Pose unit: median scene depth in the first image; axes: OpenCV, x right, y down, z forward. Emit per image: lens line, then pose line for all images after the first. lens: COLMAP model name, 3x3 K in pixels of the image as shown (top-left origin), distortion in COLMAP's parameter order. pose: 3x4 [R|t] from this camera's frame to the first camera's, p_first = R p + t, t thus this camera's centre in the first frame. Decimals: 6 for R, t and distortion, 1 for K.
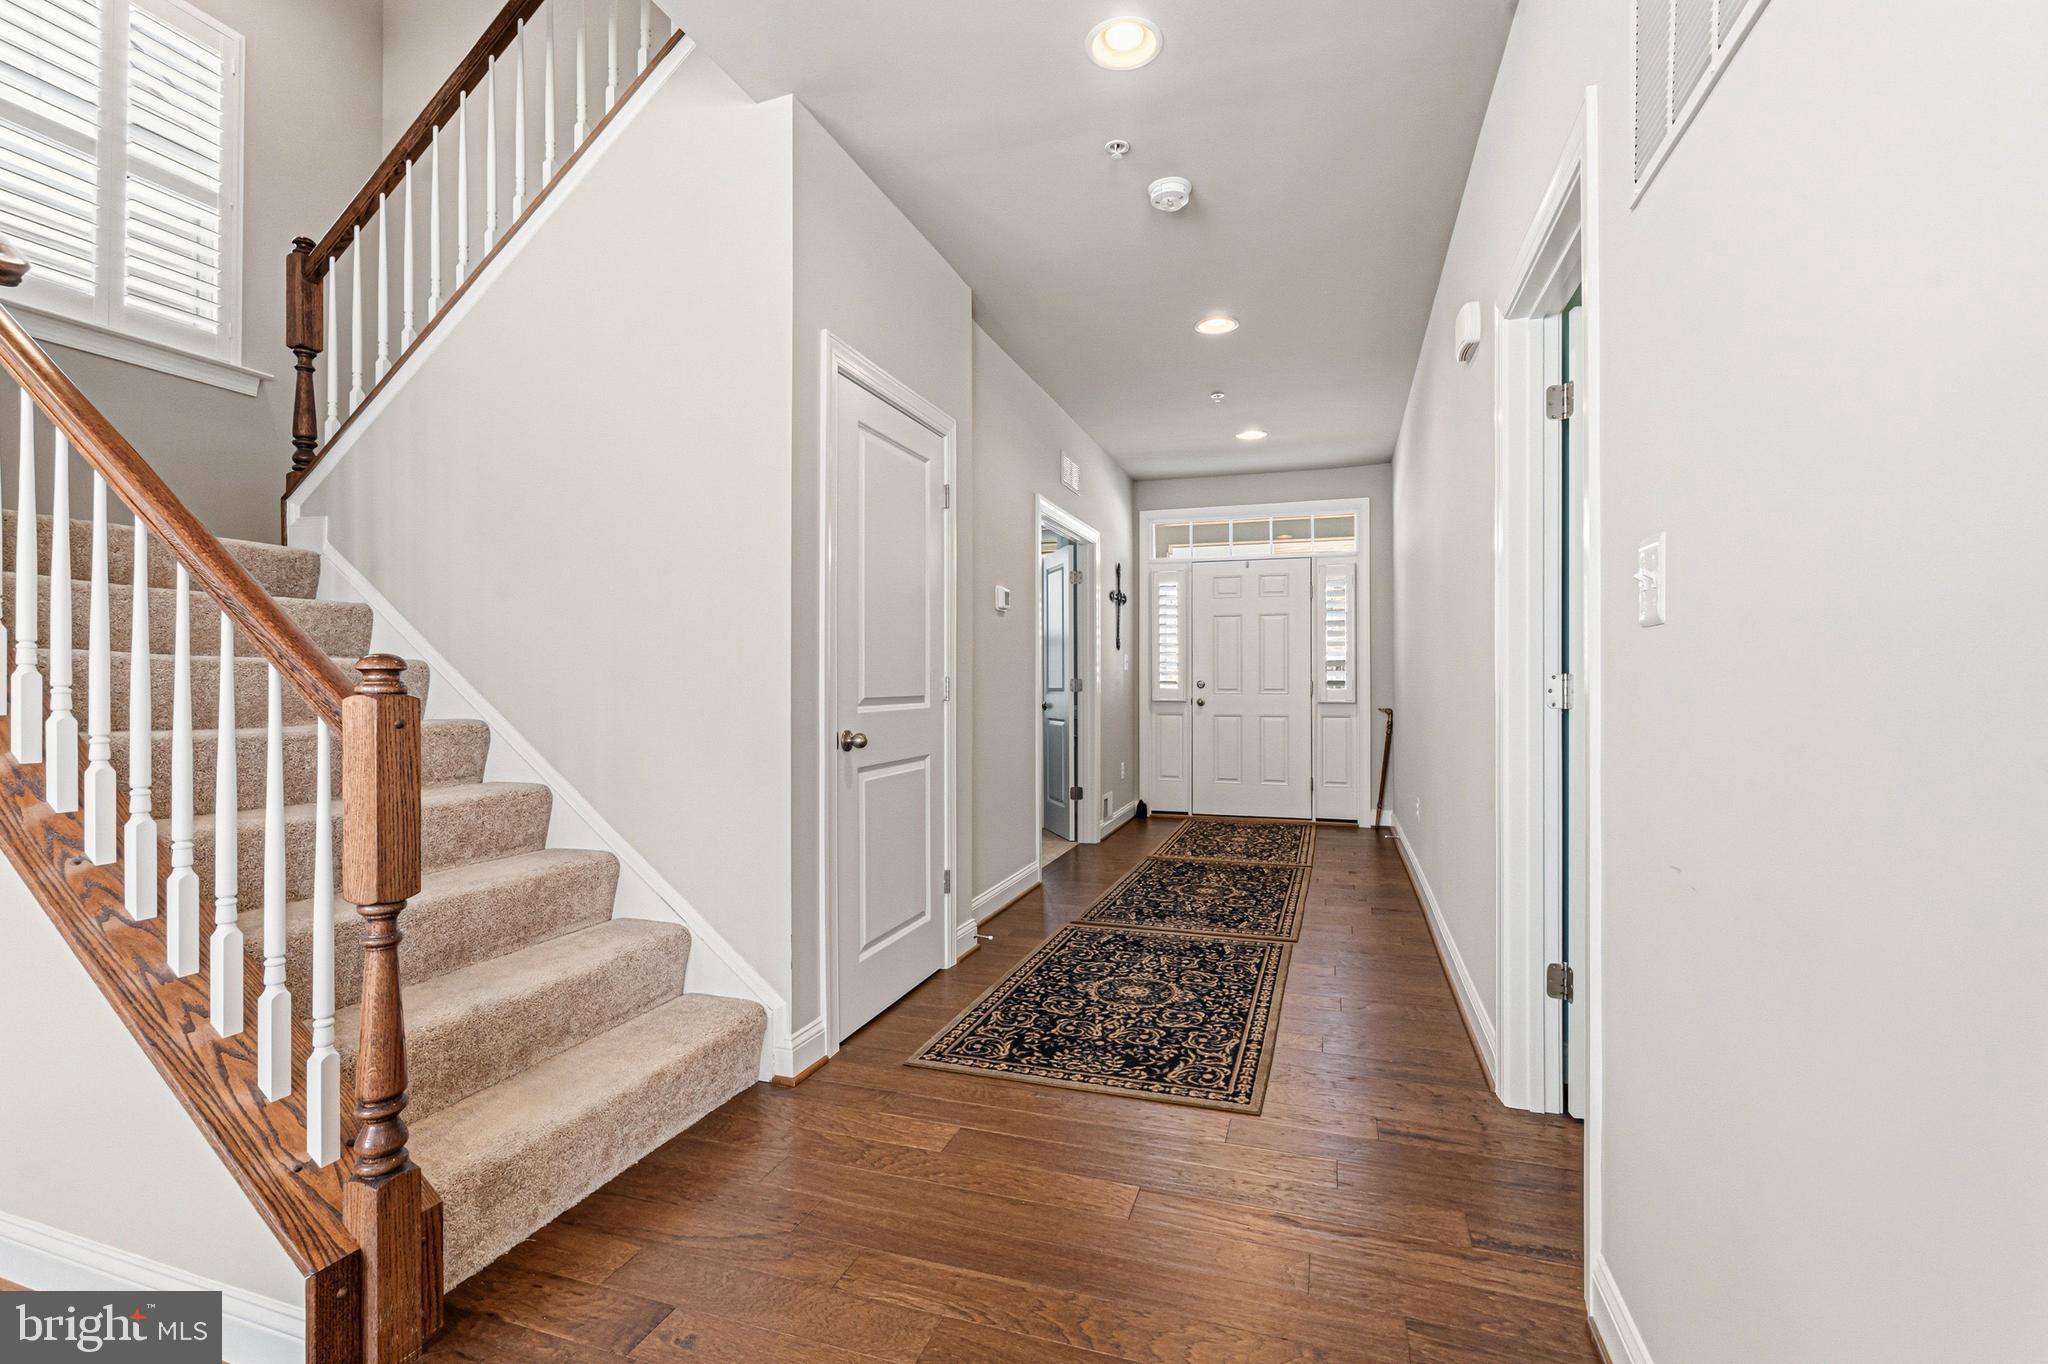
lens RADIAL K [[920.2, 0, 1025.9], [0, 920.2, 670.7], [0, 0, 1]] dist [-0.006922, 0.000807]
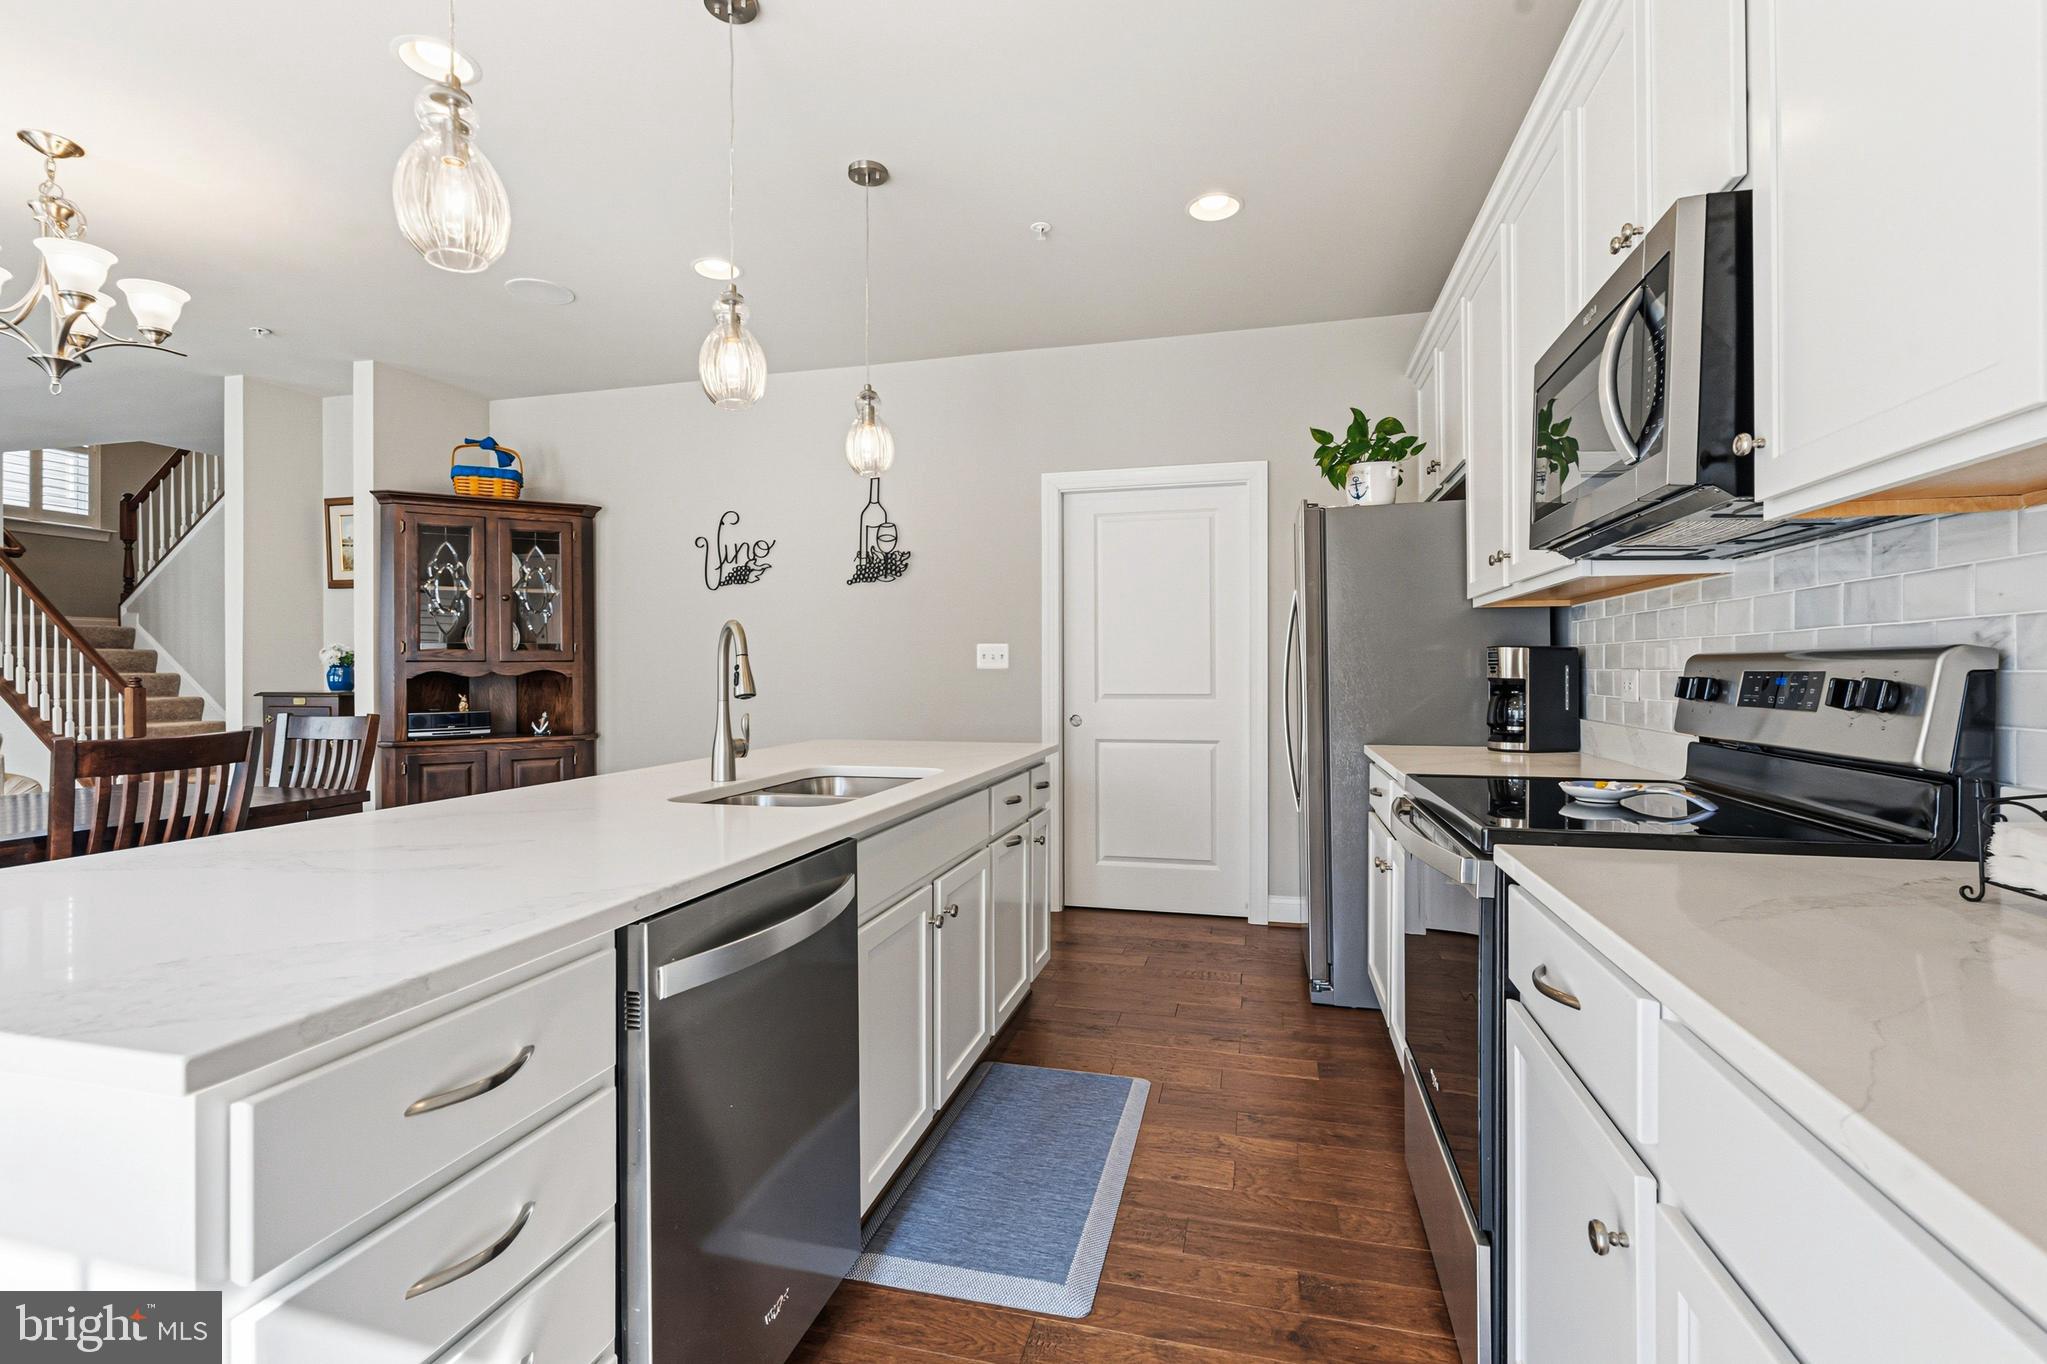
lens RADIAL K [[919.7, 0, 1032.1], [0, 919.7, 667.5], [0, 0, 1]] dist [-0.006922, 0.000807]
pose [[0.996818, 0.001627, 0.079691, 1.405192], [-0.002691, 0.999909, 0.013247, -0.063591], [-0.079662, -0.013419, 0.996732, -1.604341]]
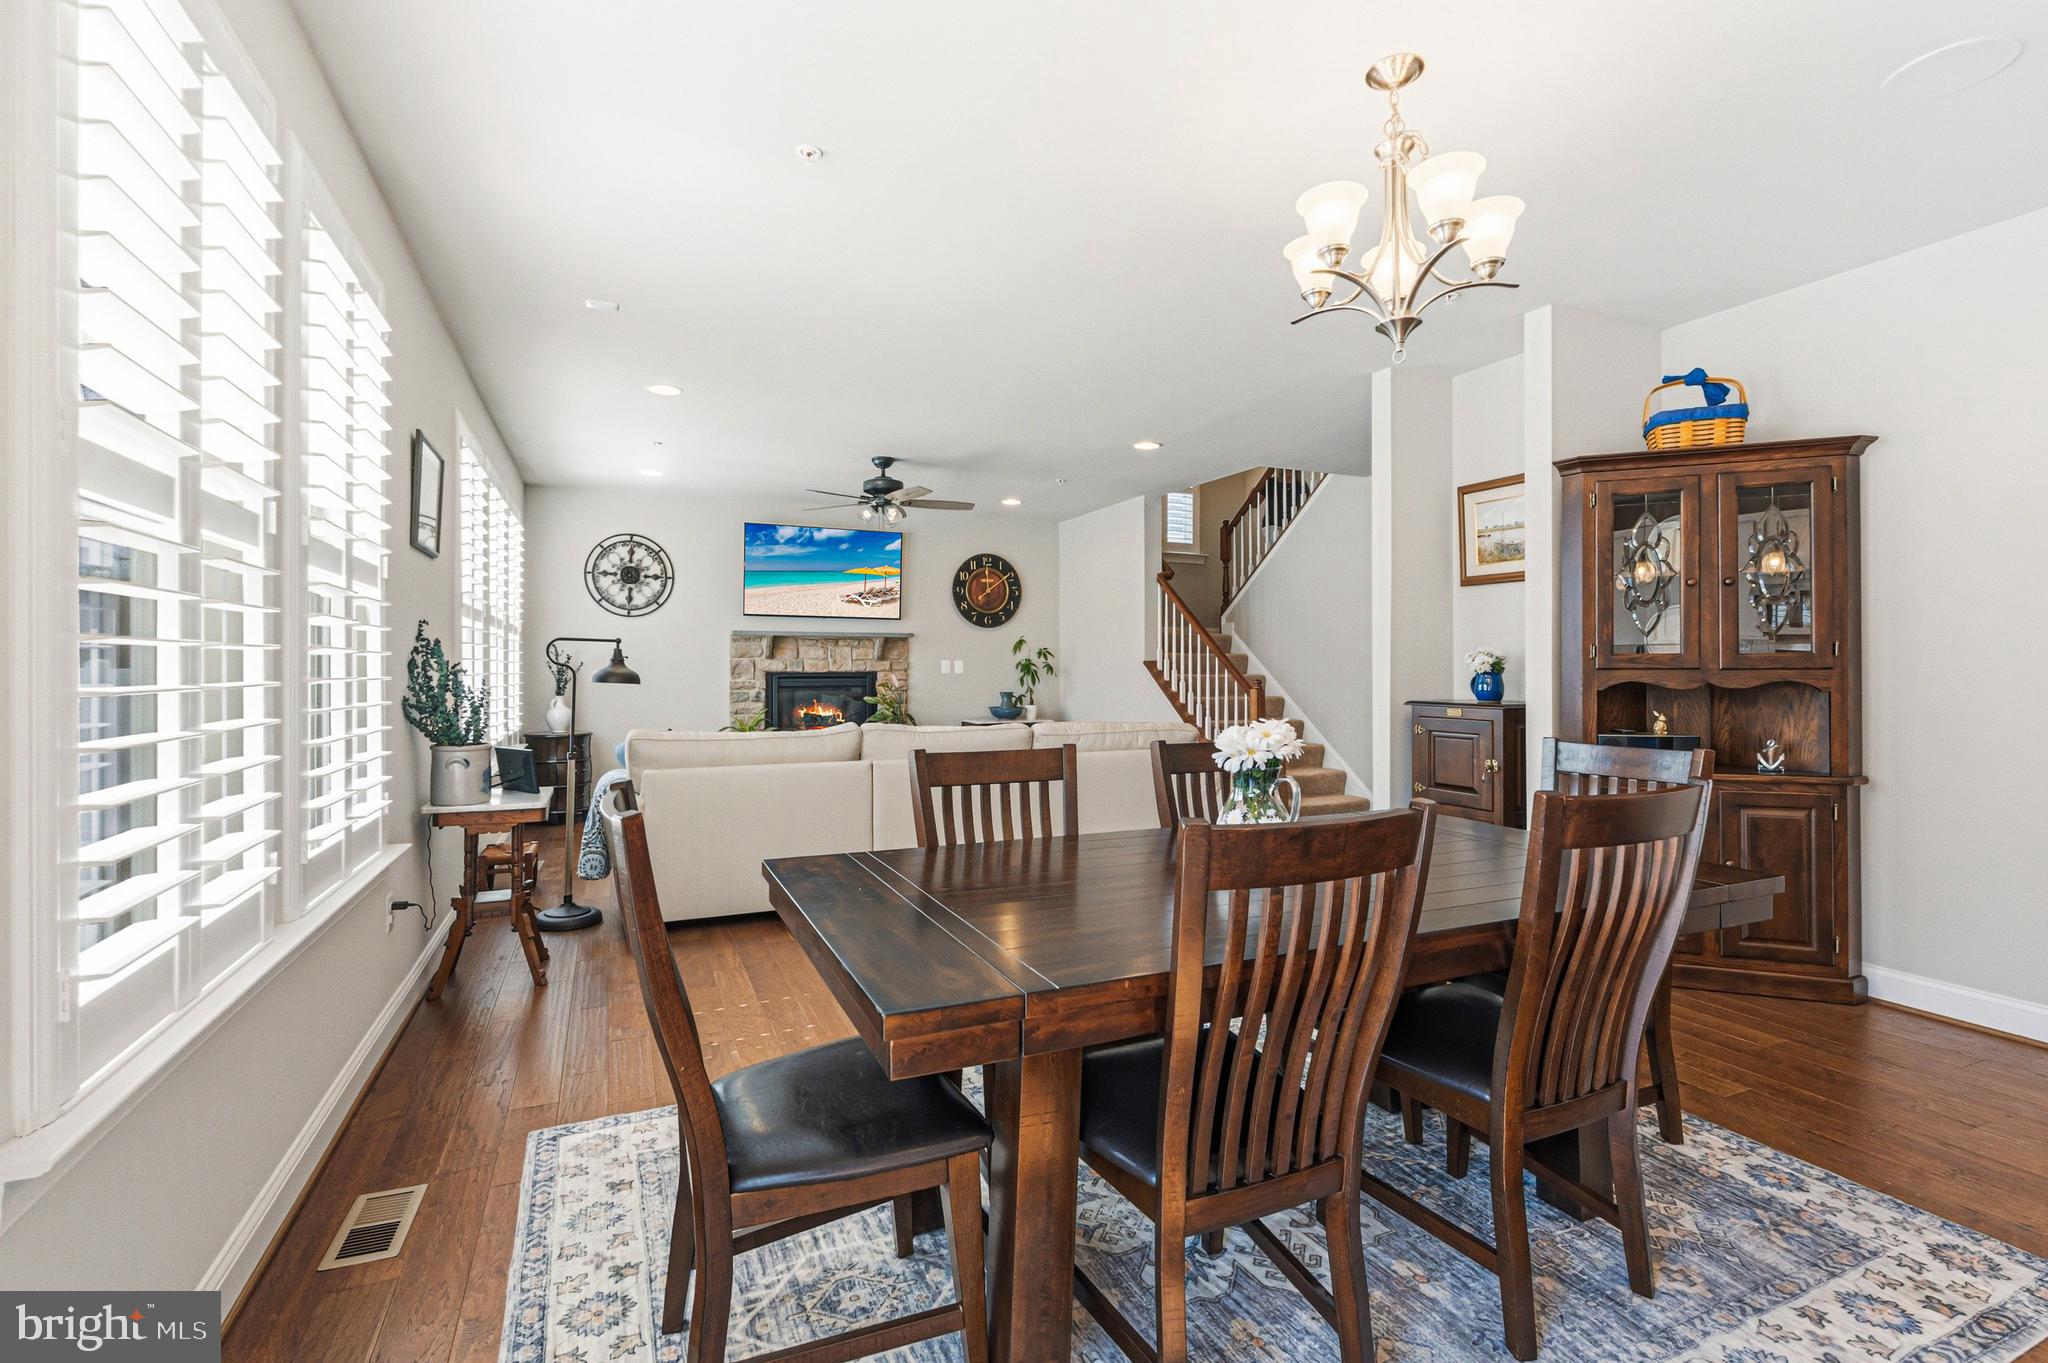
lens RADIAL K [[920.2, 0, 1017.8], [0, 920.2, 667.4], [0, 0, 1]] dist [-0.006922, 0.000807]
pose [[0.671437, 0.005244, -0.741043, 0.886476], [0.006929, 0.999887, 0.013354, -0.073720], [0.741029, -0.014101, 0.671324, -1.391951]]
